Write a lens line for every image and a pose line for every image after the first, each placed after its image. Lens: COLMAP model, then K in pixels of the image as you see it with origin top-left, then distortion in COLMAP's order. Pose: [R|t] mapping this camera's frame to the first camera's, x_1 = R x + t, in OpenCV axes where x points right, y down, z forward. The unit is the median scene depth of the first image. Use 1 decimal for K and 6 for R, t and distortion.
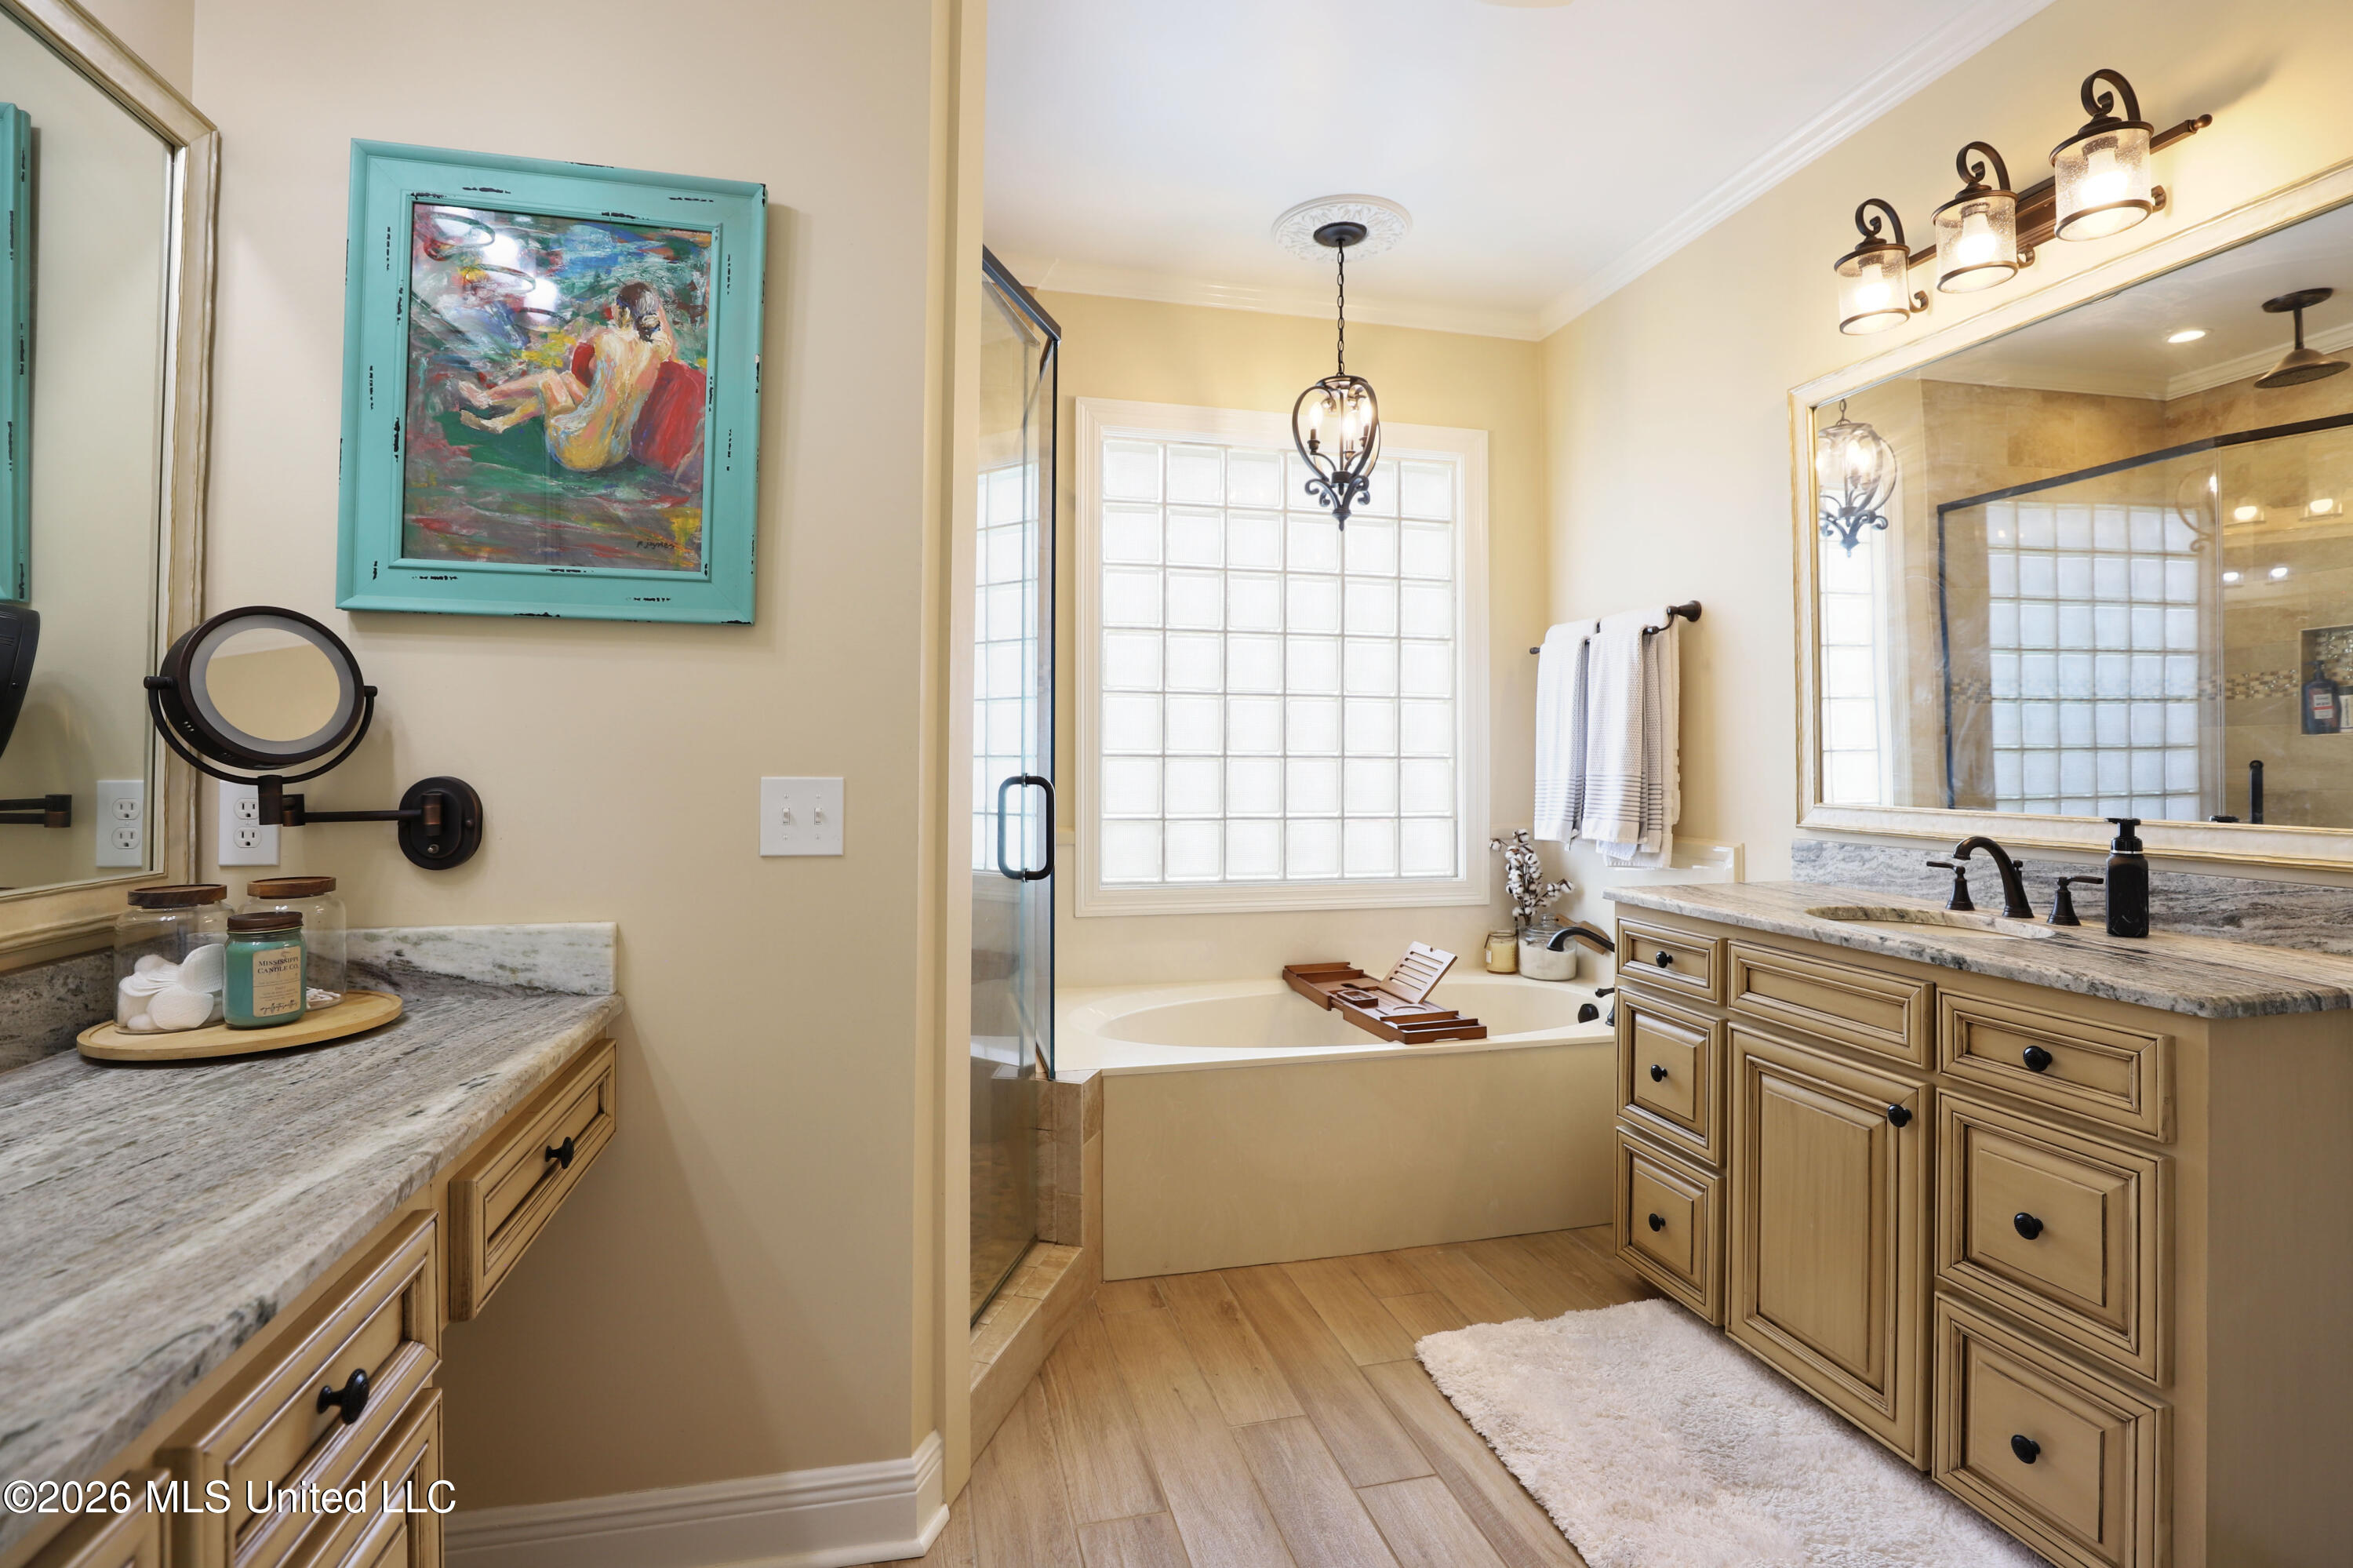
lens RADIAL K [[1107.4, 0, 1185.0], [0, 1107.4, 749.9], [0, 0, 1]] dist [-0.001504, -0.000416]
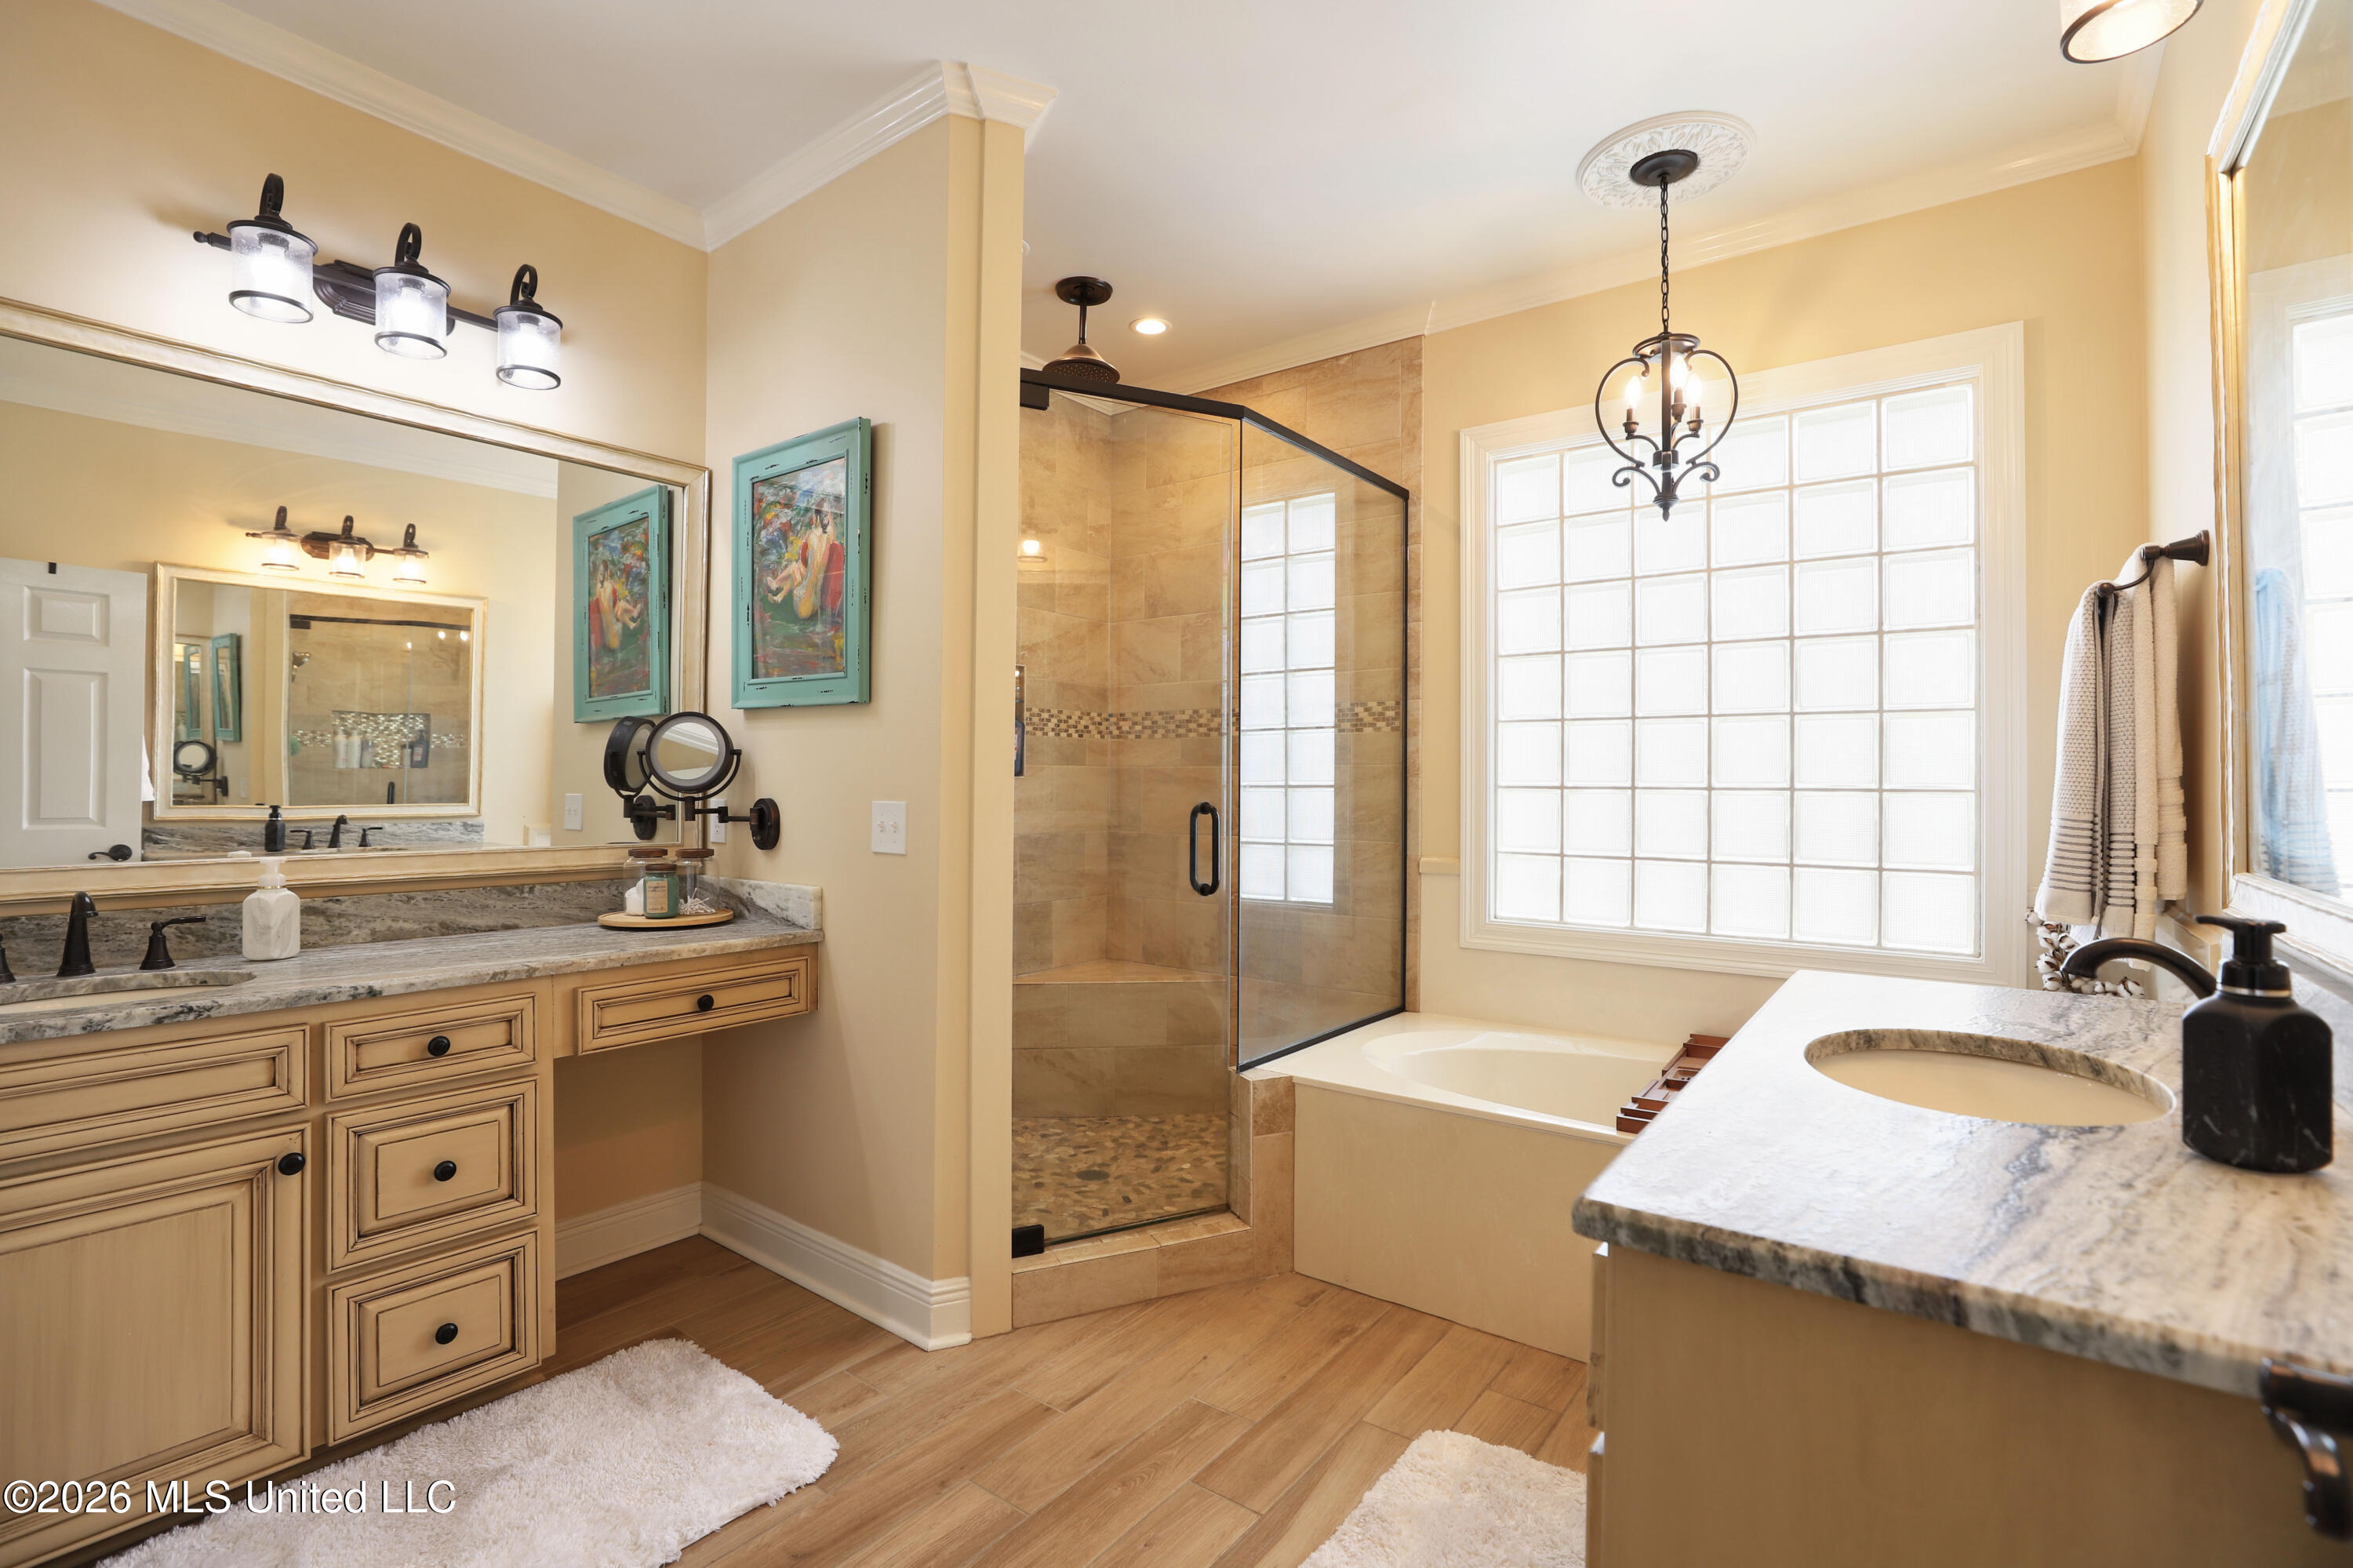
lens RADIAL K [[1065.2, 0, 1176.5], [0, 1065.2, 784.0], [0, 0, 1]] dist [-0.001720, -0.000074]
pose [[0.638855, -0.000269, -0.769327, 1.008370], [0.002936, 0.999994, 0.002088, -0.000708], [0.769322, -0.003593, 0.638852, 0.374715]]
